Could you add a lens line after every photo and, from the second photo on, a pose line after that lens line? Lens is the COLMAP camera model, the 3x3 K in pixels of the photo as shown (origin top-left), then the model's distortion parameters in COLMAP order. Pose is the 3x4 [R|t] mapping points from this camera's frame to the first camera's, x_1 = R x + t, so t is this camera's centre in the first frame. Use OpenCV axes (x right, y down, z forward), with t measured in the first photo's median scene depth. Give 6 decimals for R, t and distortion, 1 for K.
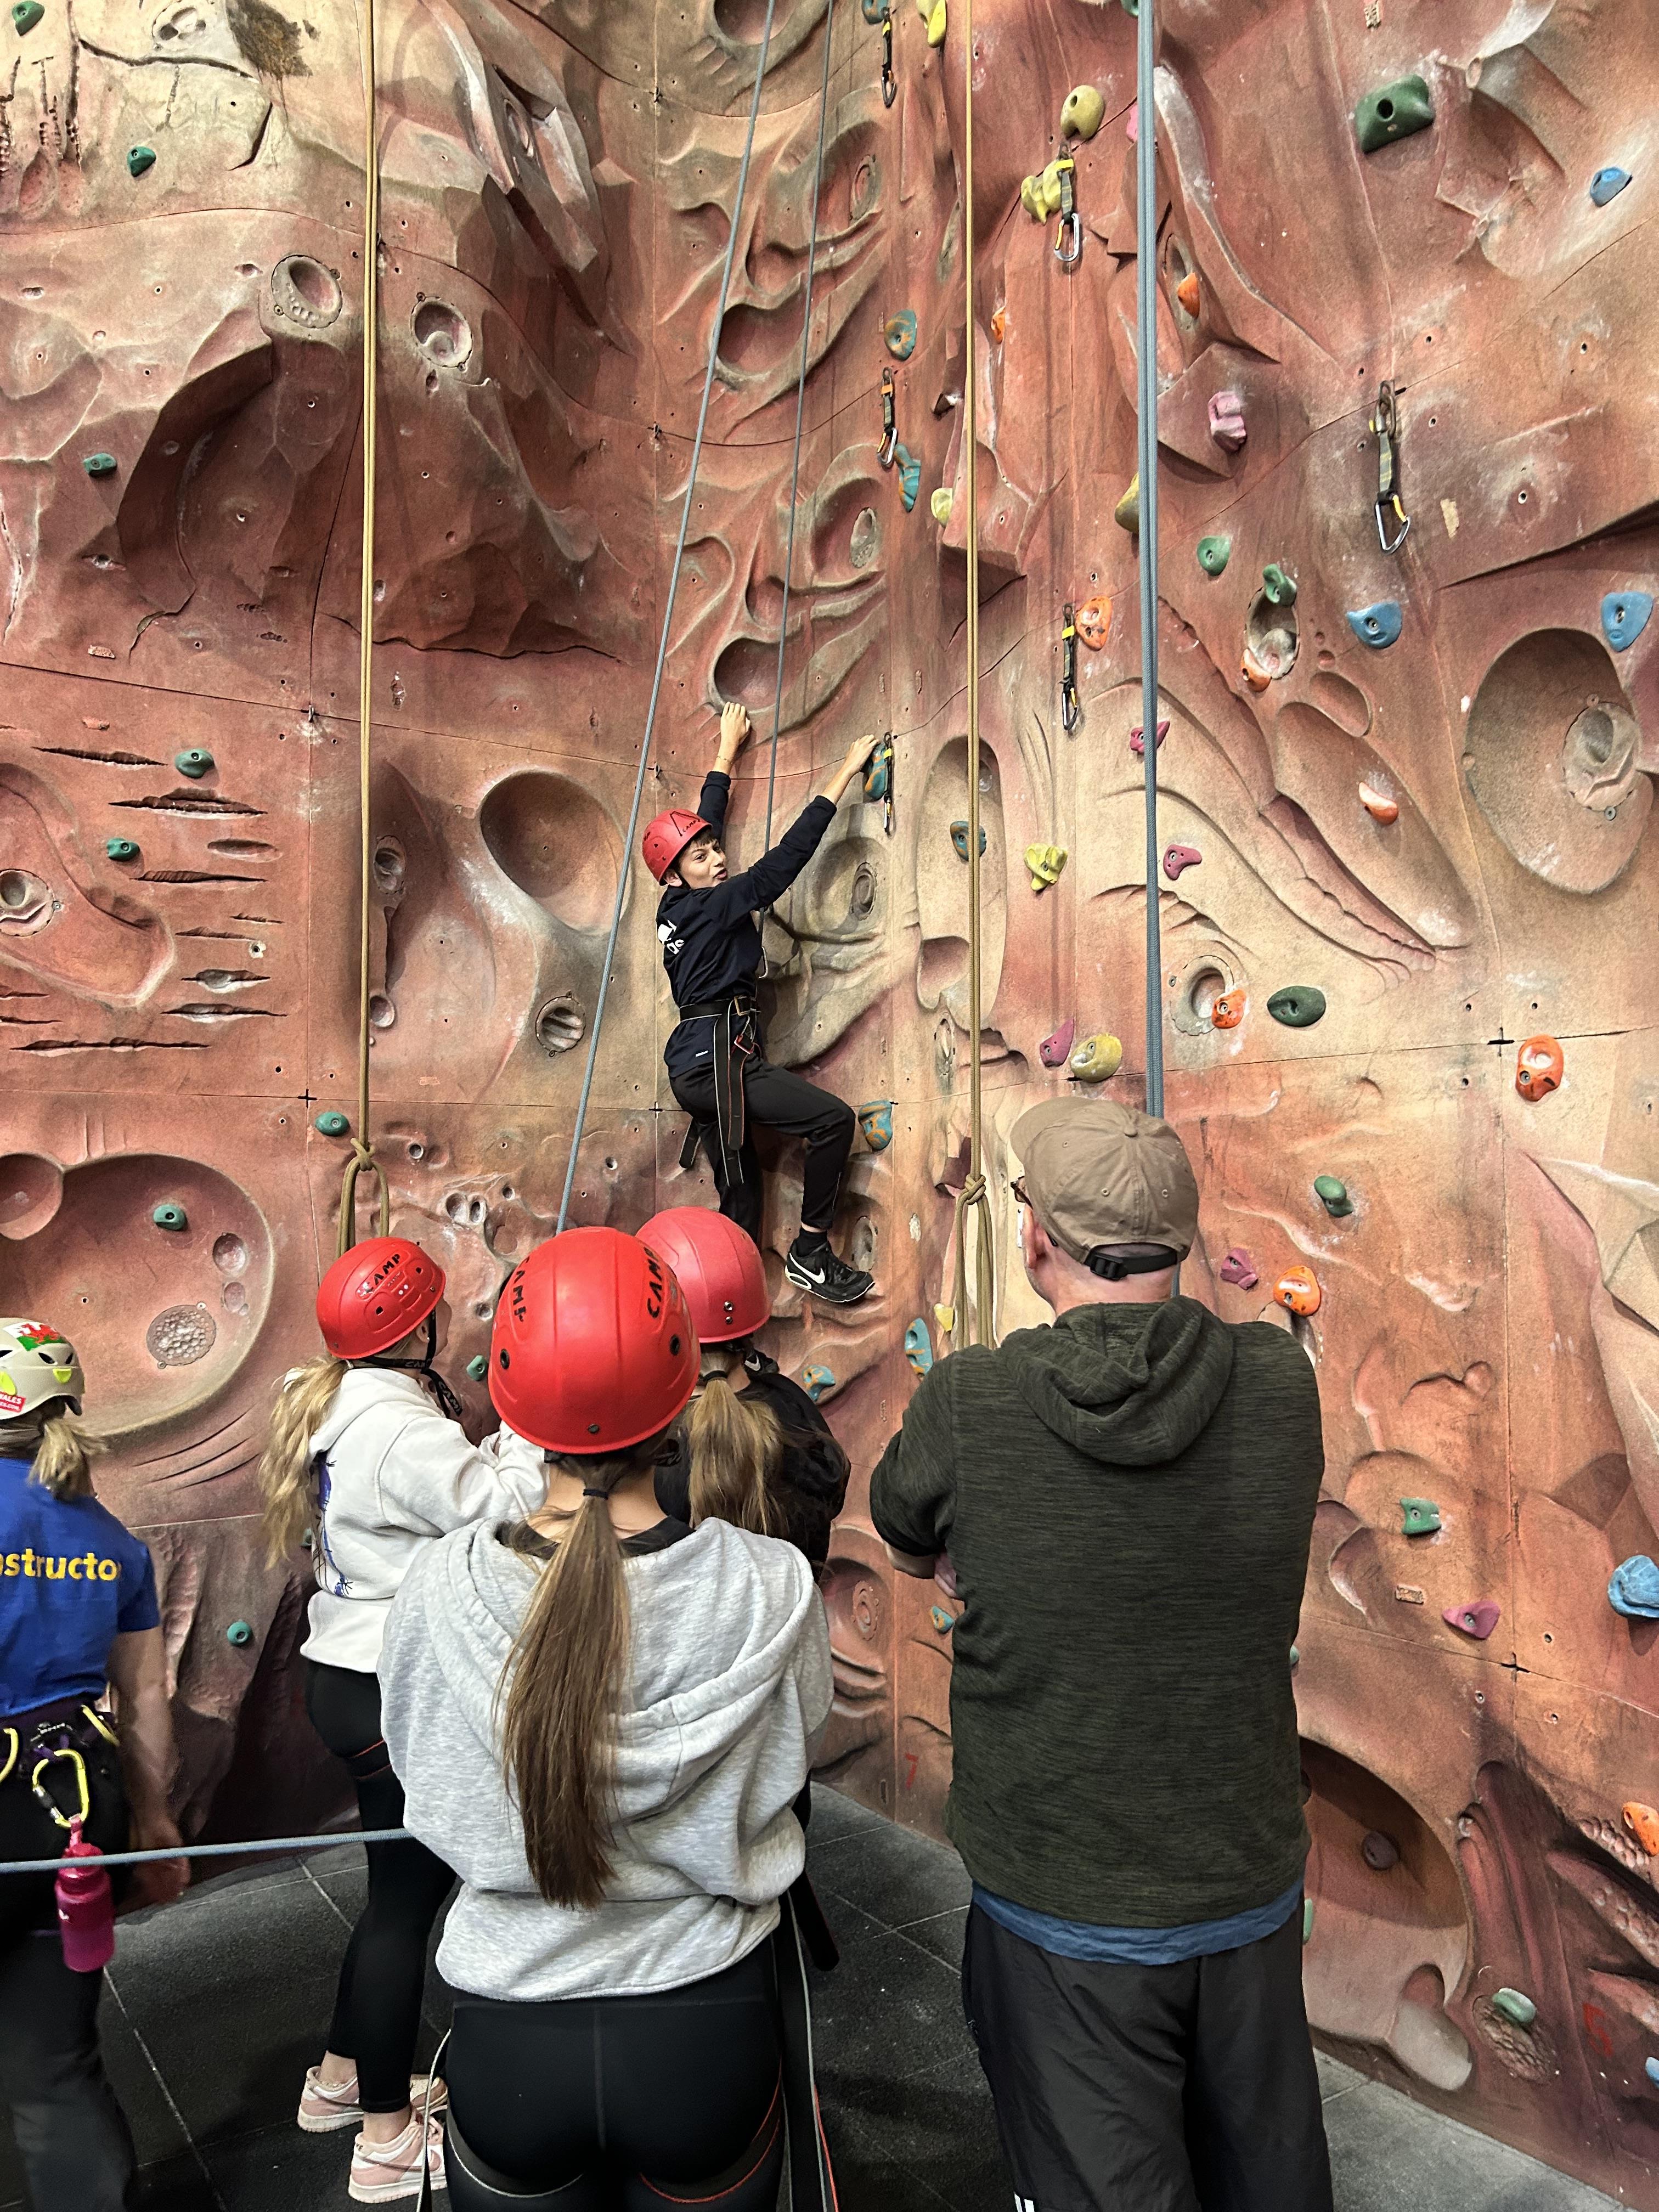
lens RADIAL K [[1663.8, 0, 815.1], [0, 1663.8, 1124.9], [0, 0, 1]] dist [0.056349, -0.061501]
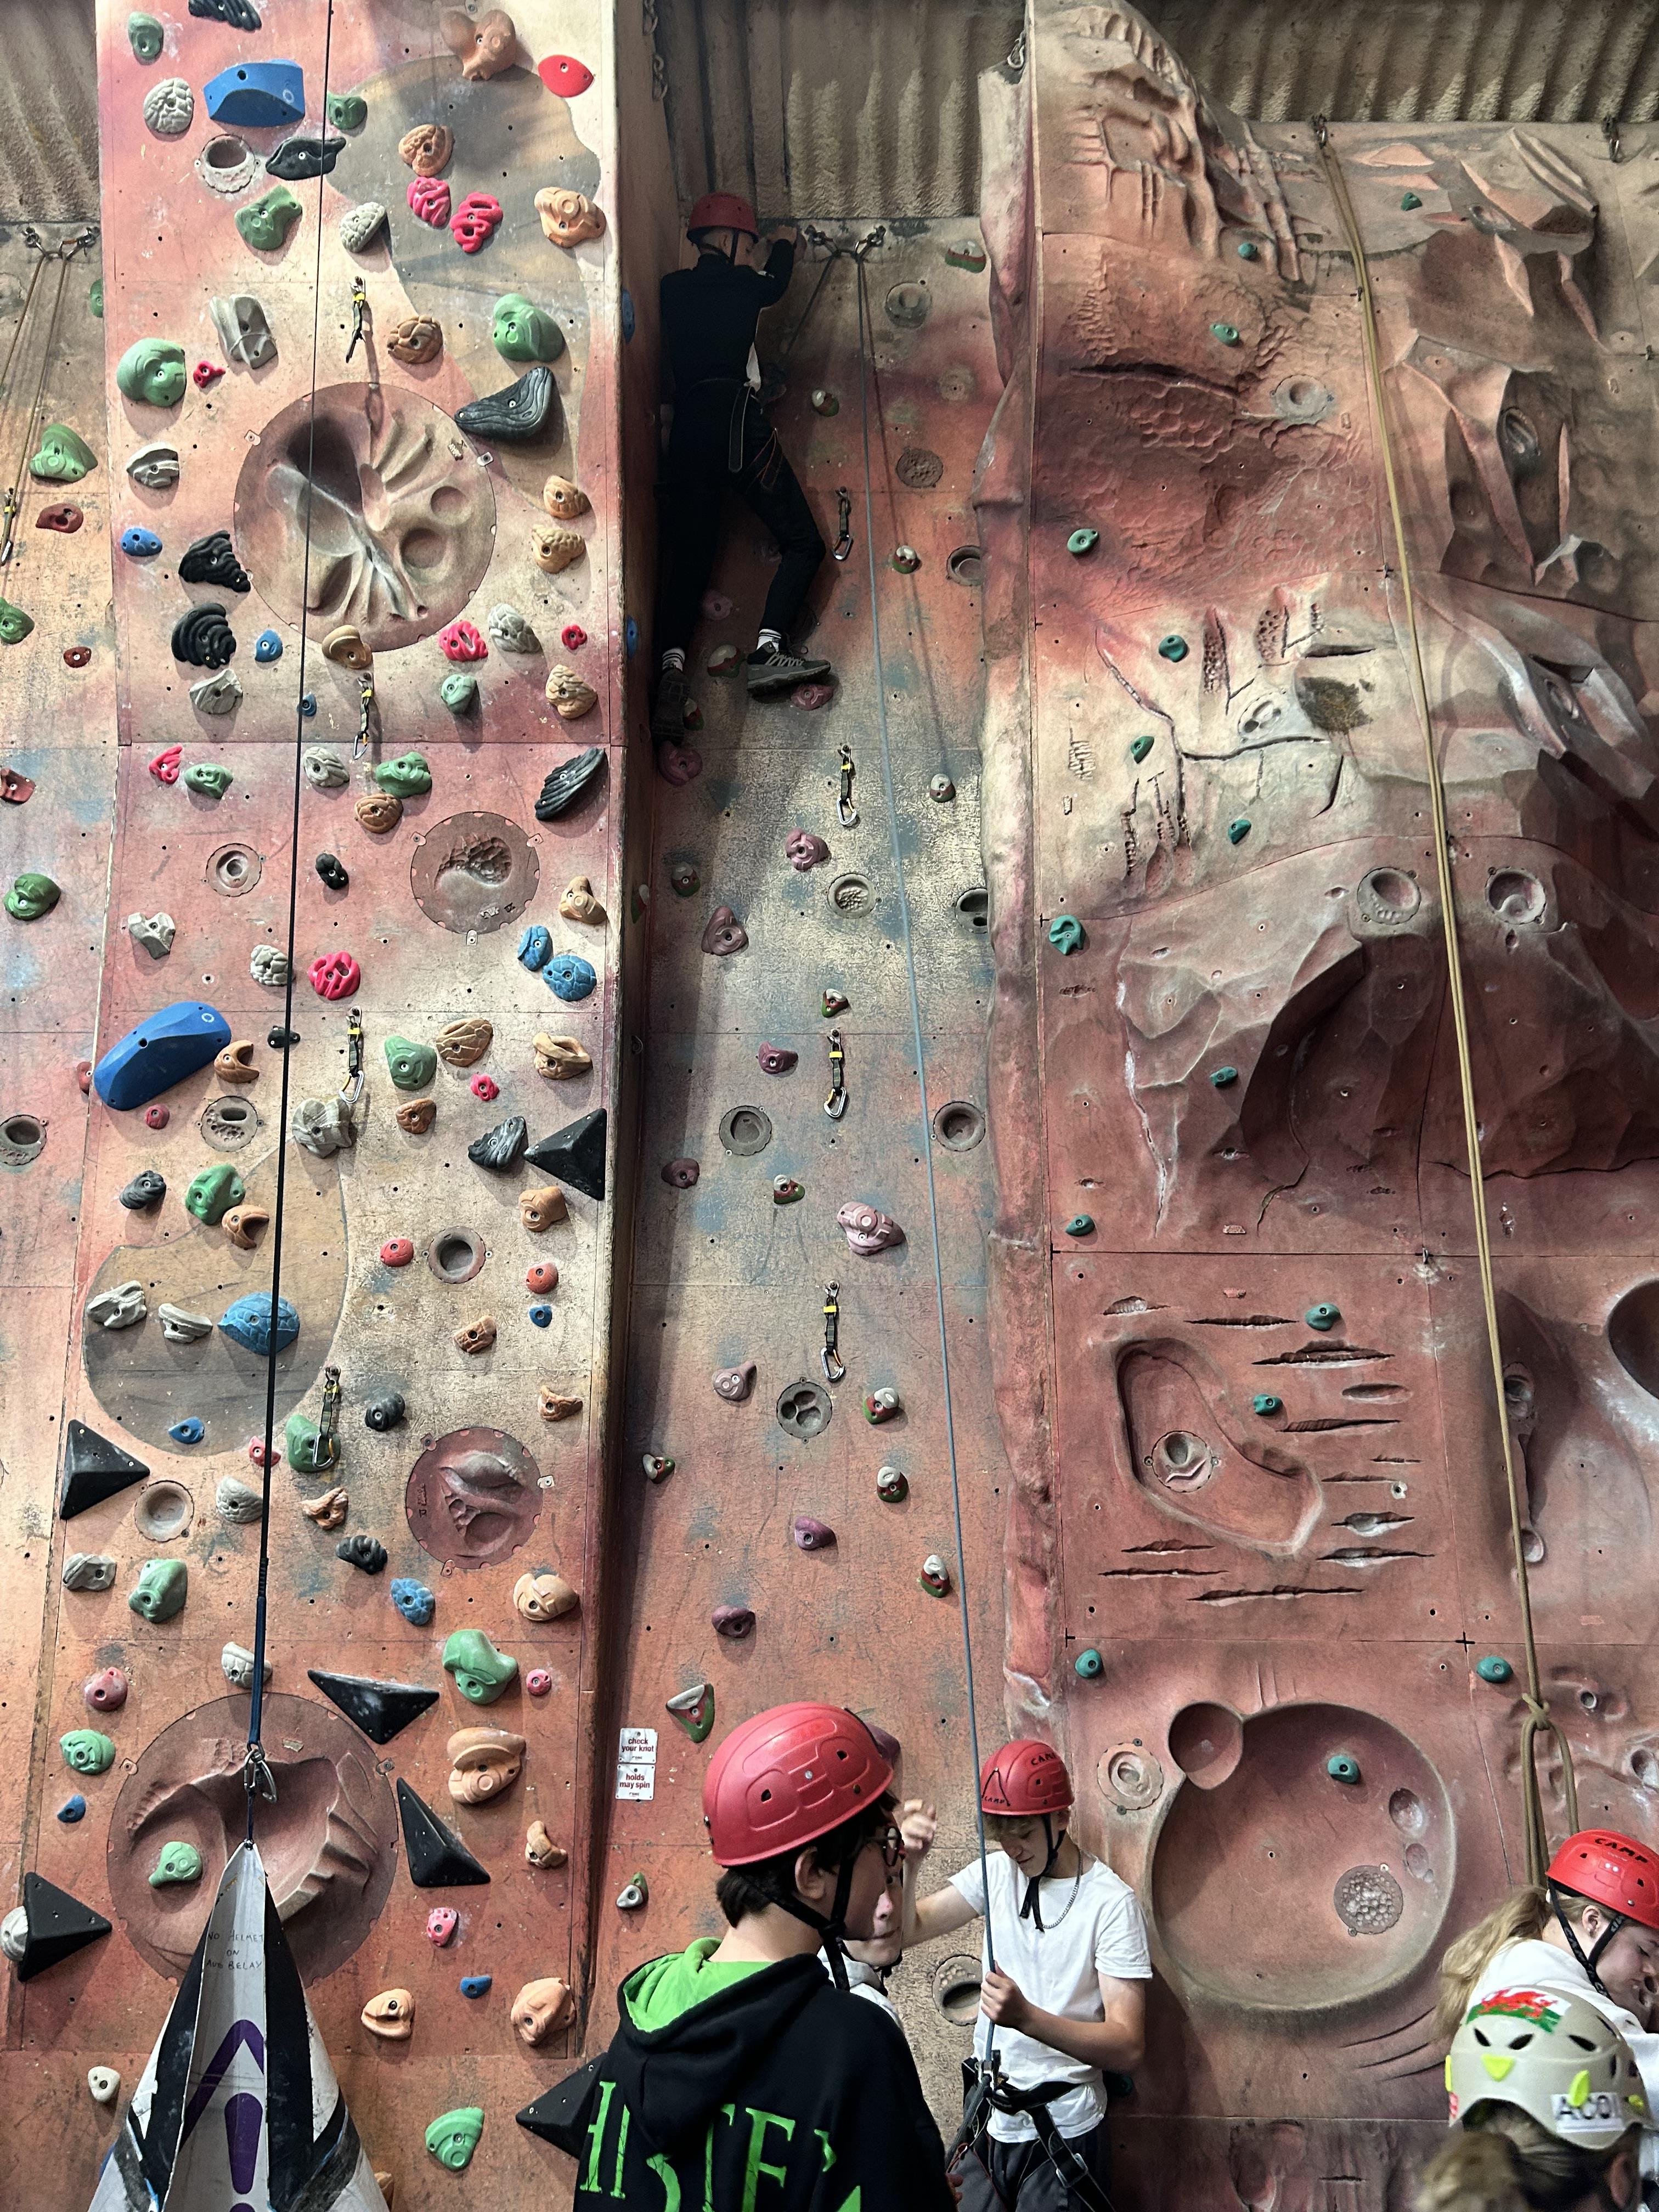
lens RADIAL K [[1663.8, 0, 850.0], [0, 1663.8, 1124.3], [0, 0, 1]] dist [0.056349, -0.061501]
pose [[0.825767, -0.170183, -0.537723, -0.022805], [0.013803, 0.959204, -0.282378, -0.036646], [0.563842, 0.225756, 0.794428, -0.055344]]
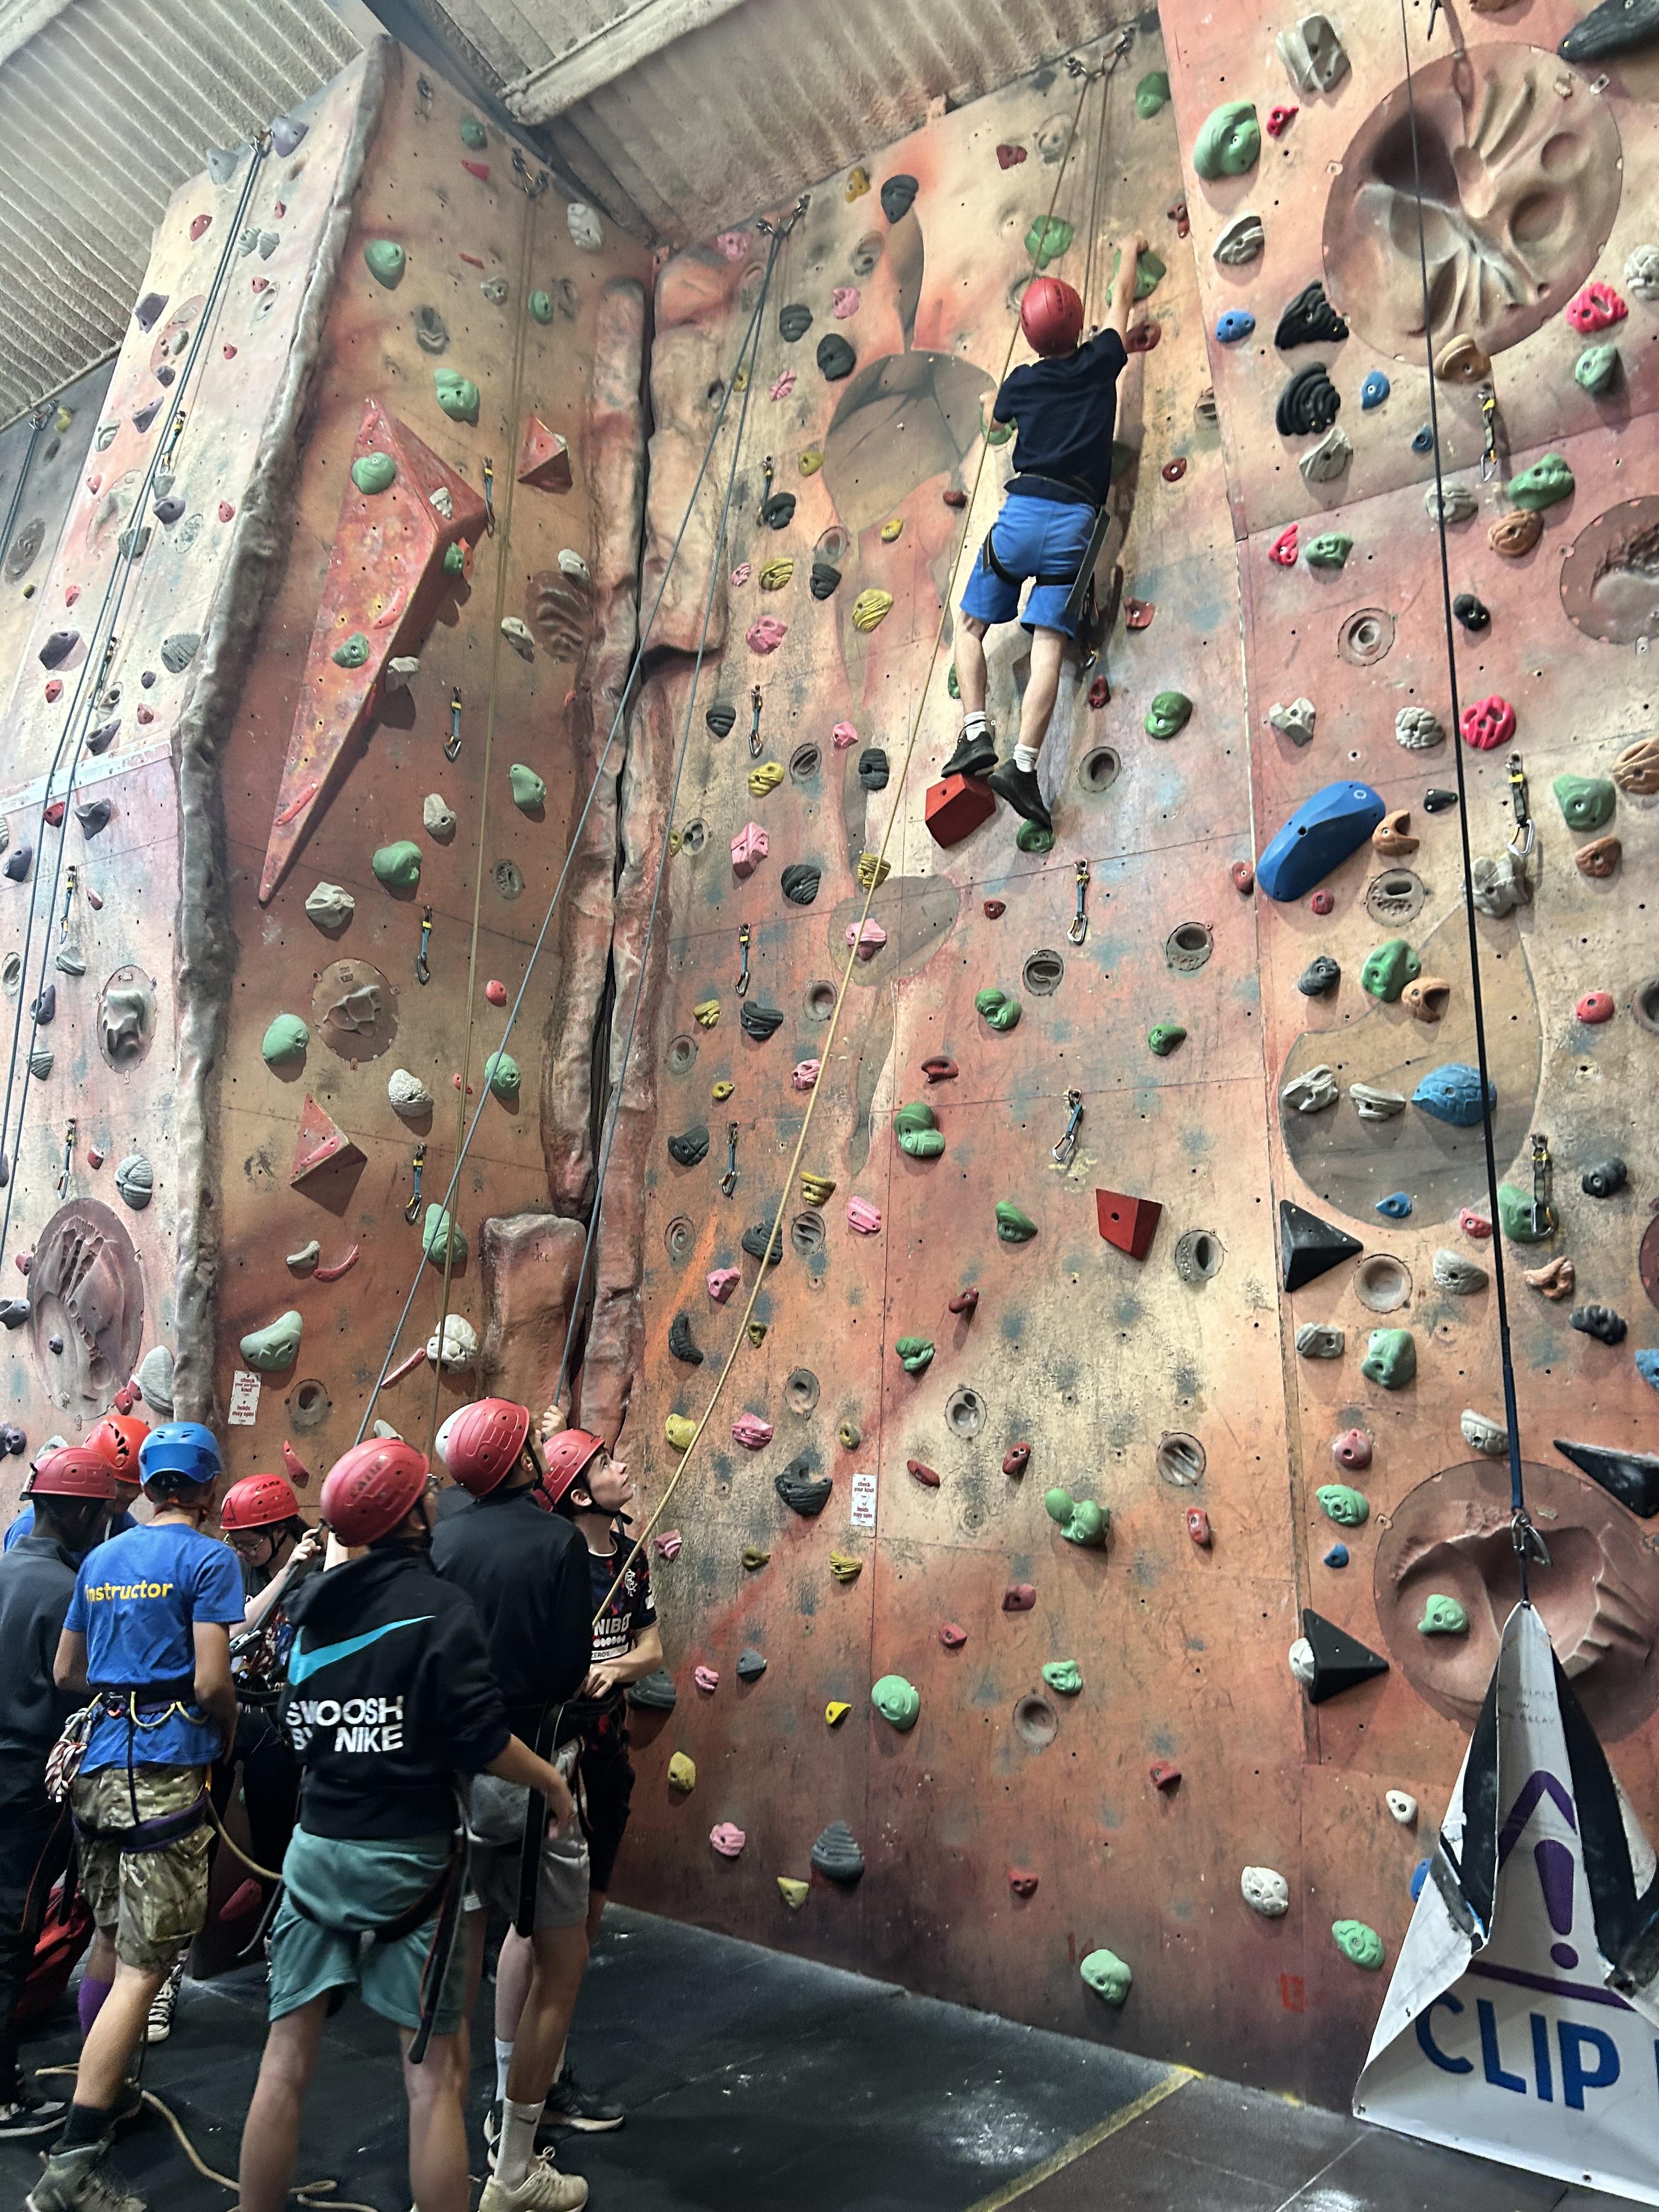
lens RADIAL K [[1663.8, 0, 820.1], [0, 1663.8, 1126.4], [0, 0, 1]] dist [0.056349, -0.061501]
pose [[0.328822, -0.148494, -0.932644, -0.089894], [-0.009977, 0.986959, -0.160660, -0.029688], [0.944339, 0.062134, 0.323053, -0.105960]]
